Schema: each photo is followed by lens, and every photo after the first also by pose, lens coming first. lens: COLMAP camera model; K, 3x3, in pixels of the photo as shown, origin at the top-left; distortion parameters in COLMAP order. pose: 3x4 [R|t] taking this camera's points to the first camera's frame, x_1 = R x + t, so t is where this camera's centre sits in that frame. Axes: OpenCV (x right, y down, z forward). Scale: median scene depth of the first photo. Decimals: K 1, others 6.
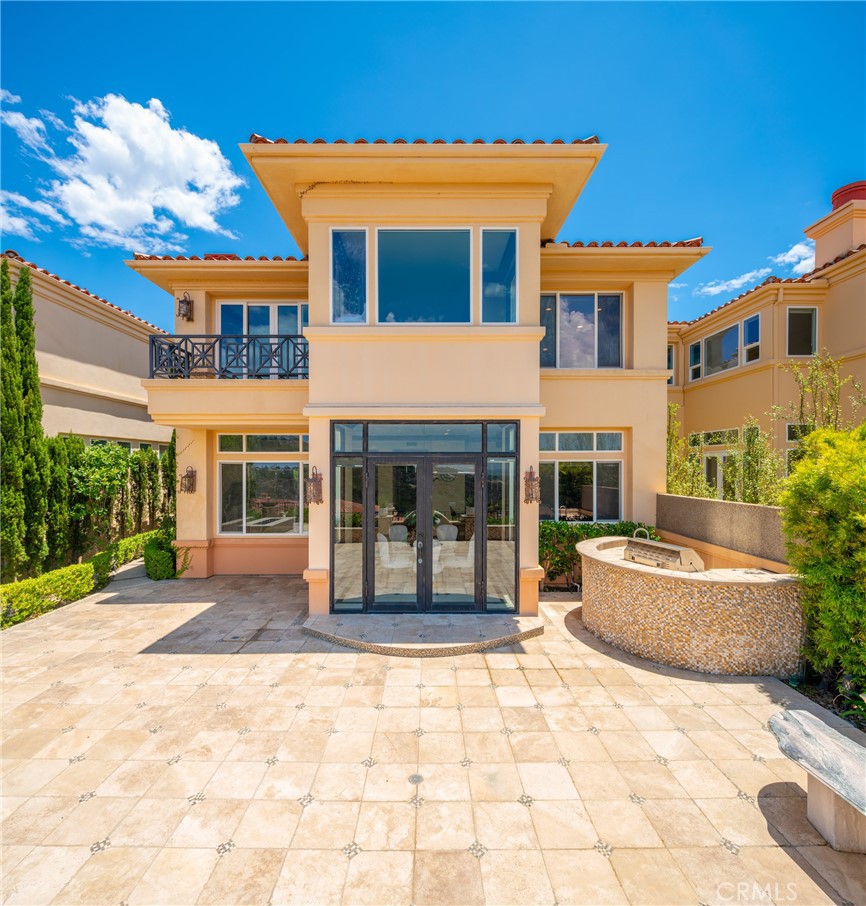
lens RADIAL K [[425.4, 0, 429.3], [0, 425.4, 468.5], [0, 0, 1]] dist [-0.000678, -0.001004]
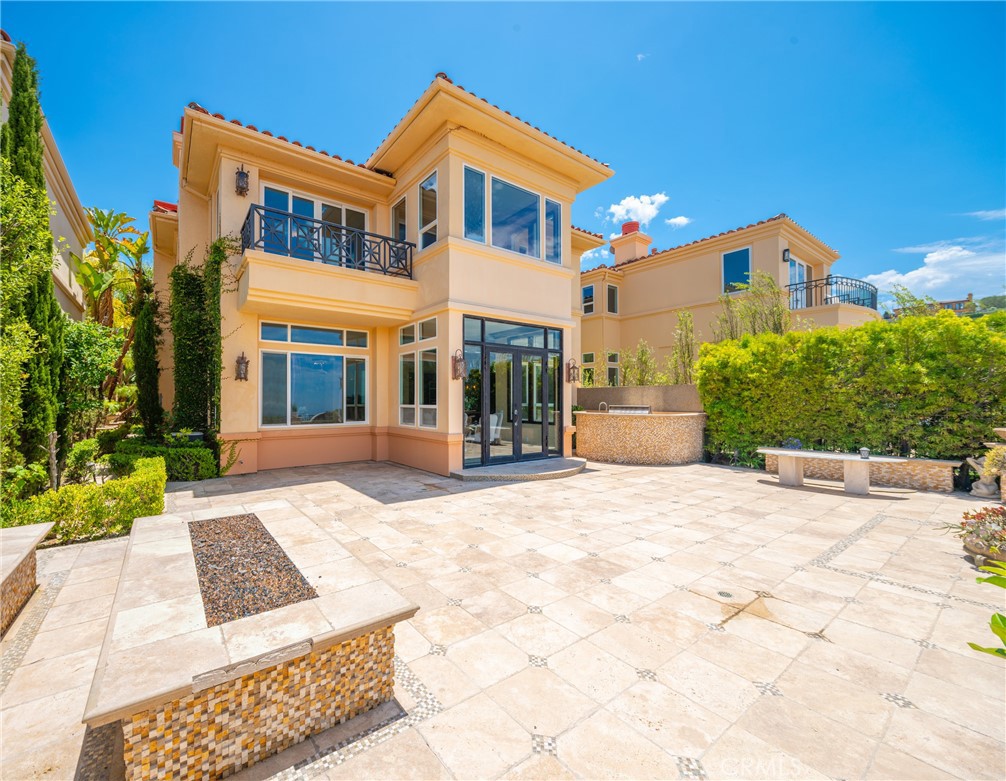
lens RADIAL K [[408.7, 0, 439.7], [0, 408.7, 392.8], [0, 0, 1]] dist [-0.000153, -0.000026]
pose [[0.827312, 0.010372, 0.561647, -0.967276], [0.005826, 0.999617, -0.027042, 0.151852], [-0.561712, 0.025645, 0.826935, 0.046499]]
